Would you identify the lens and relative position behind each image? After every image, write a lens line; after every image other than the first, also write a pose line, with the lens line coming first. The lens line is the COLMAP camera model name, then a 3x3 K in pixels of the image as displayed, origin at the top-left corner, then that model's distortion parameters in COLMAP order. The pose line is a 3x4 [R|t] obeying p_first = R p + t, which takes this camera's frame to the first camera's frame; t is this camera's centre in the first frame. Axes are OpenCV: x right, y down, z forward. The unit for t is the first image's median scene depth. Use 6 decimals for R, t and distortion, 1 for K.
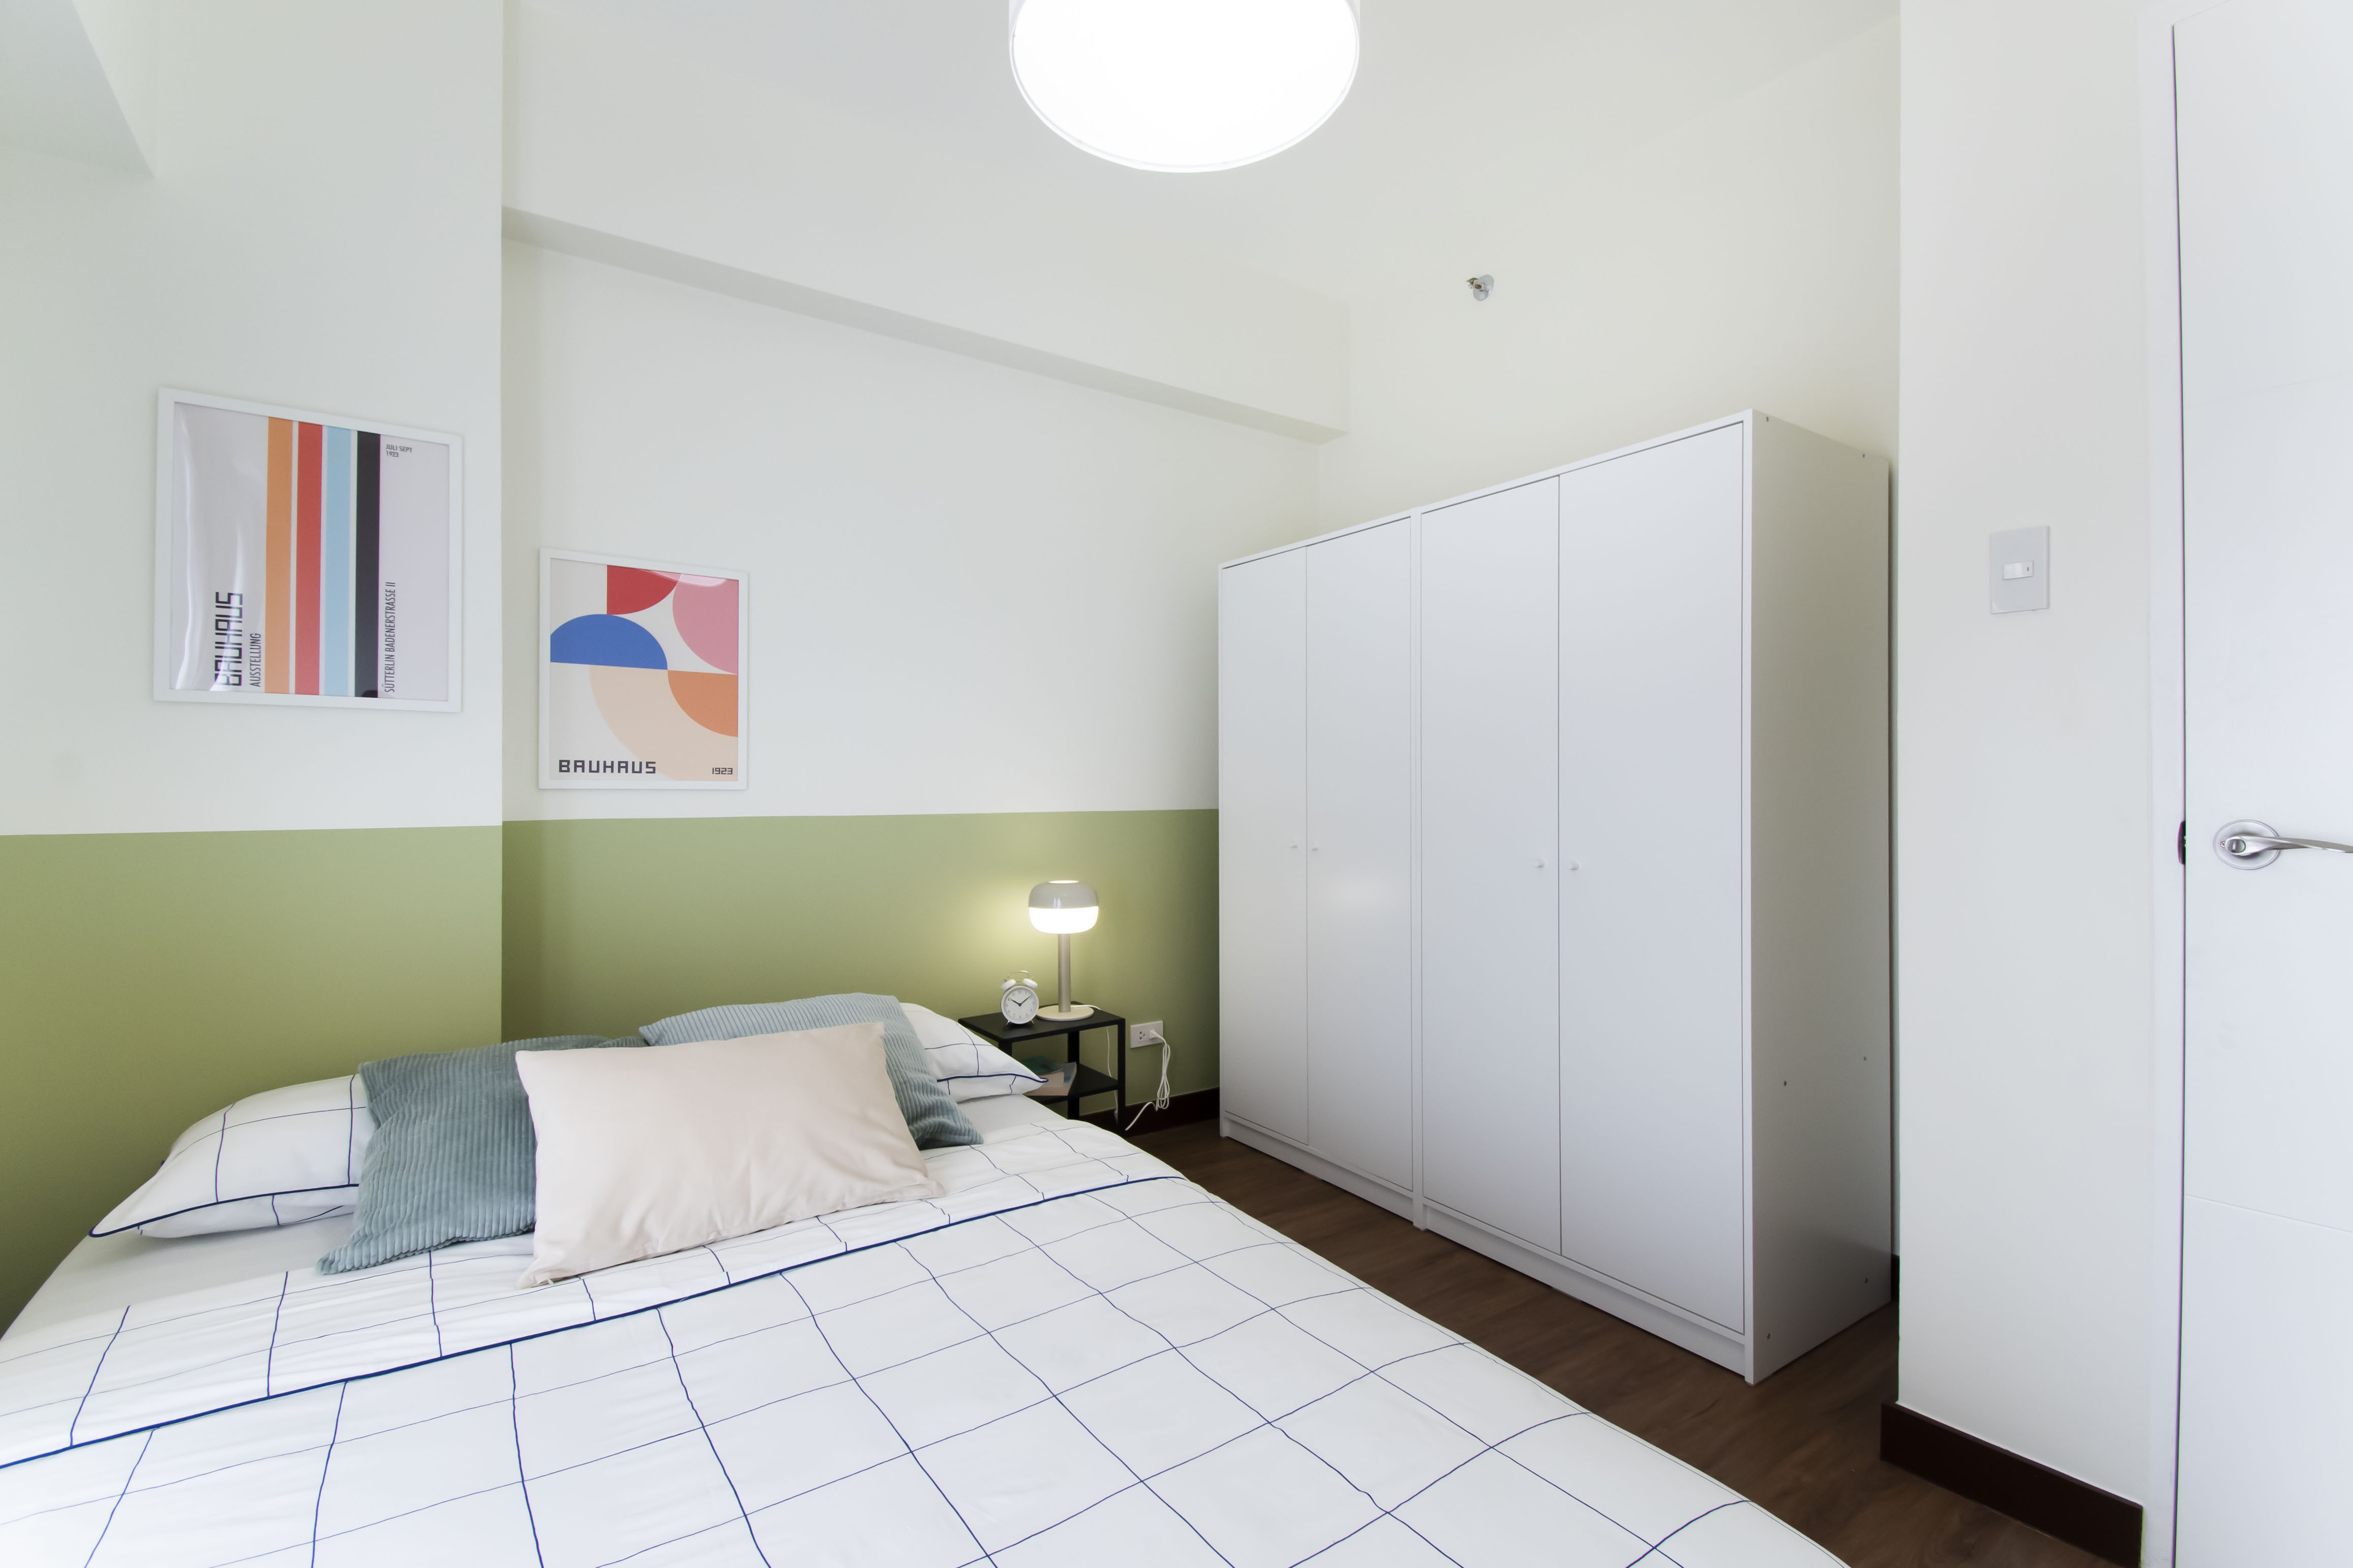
lens RADIAL K [[1050.7, 0, 1175.8], [0, 1050.7, 782.6], [0, 0, 1]] dist [0.002460, -0.000035]
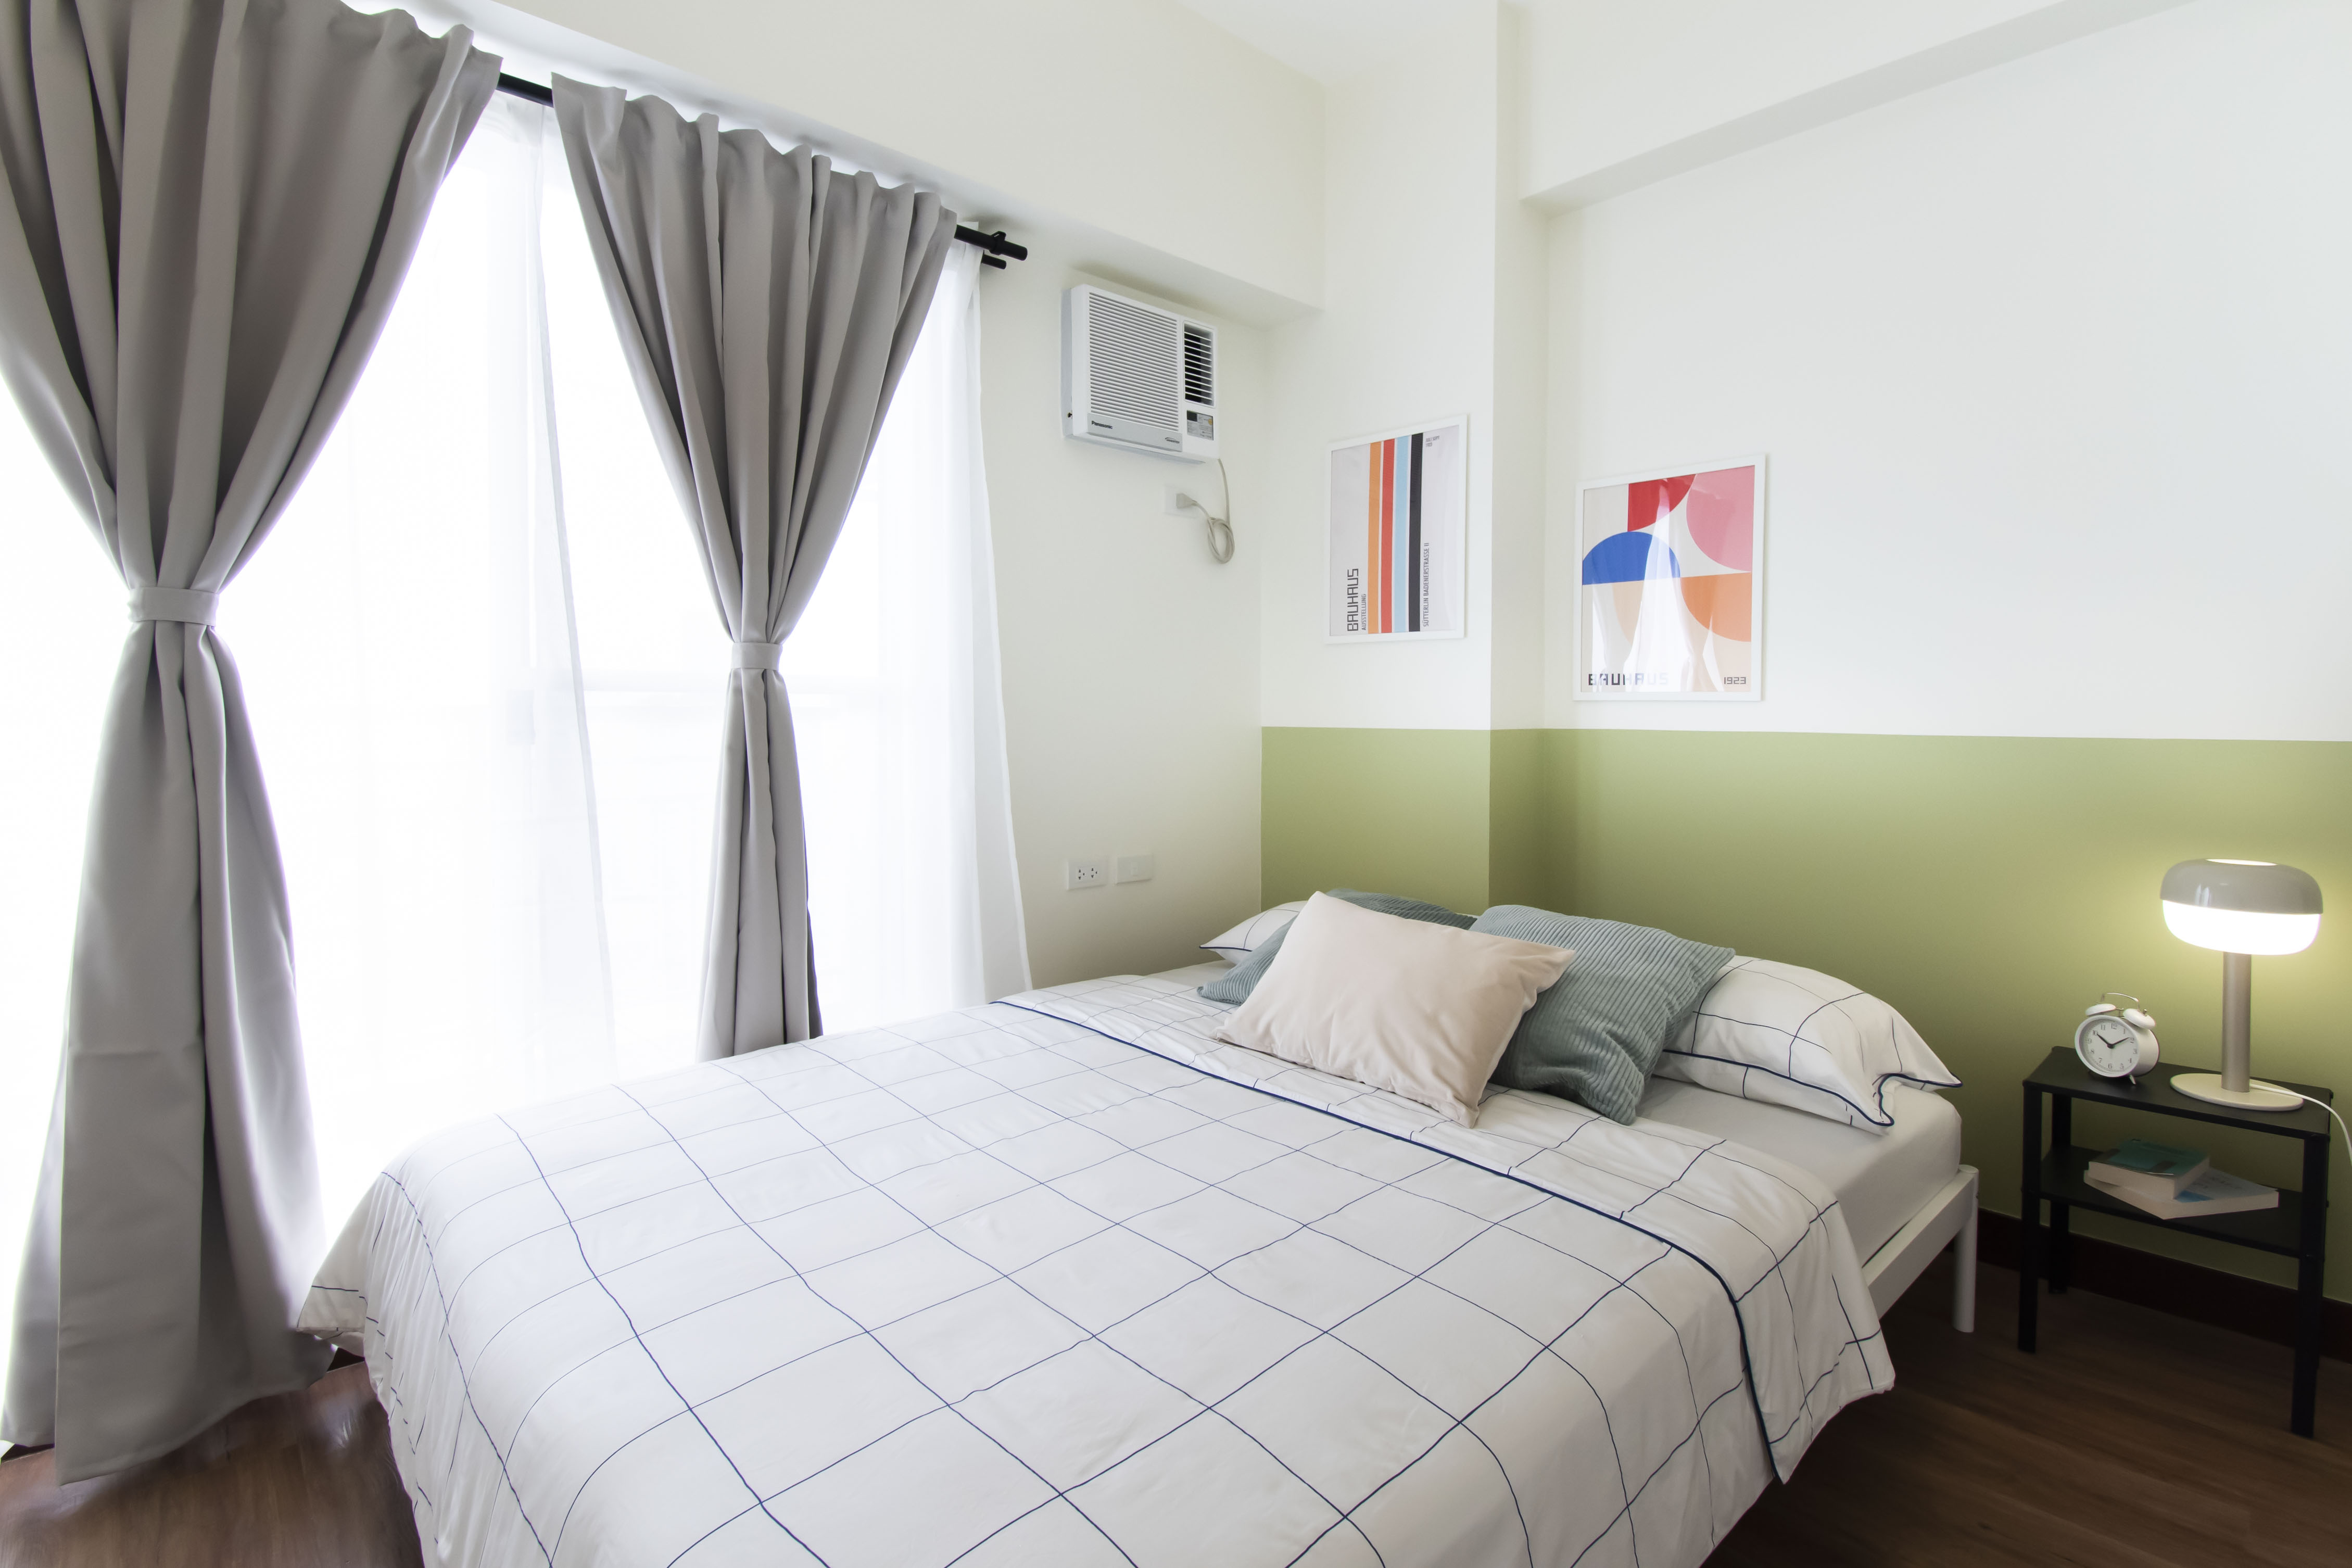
lens RADIAL K [[1050.4, 0, 1173.1], [0, 1050.4, 779.0], [0, 0, 1]] dist [0.002460, -0.000035]
pose [[0.134090, 0.063358, -0.988942, 0.500982], [-0.003905, 0.997980, 0.063408, 0.021398], [0.990961, -0.004640, 0.134066, 0.479901]]
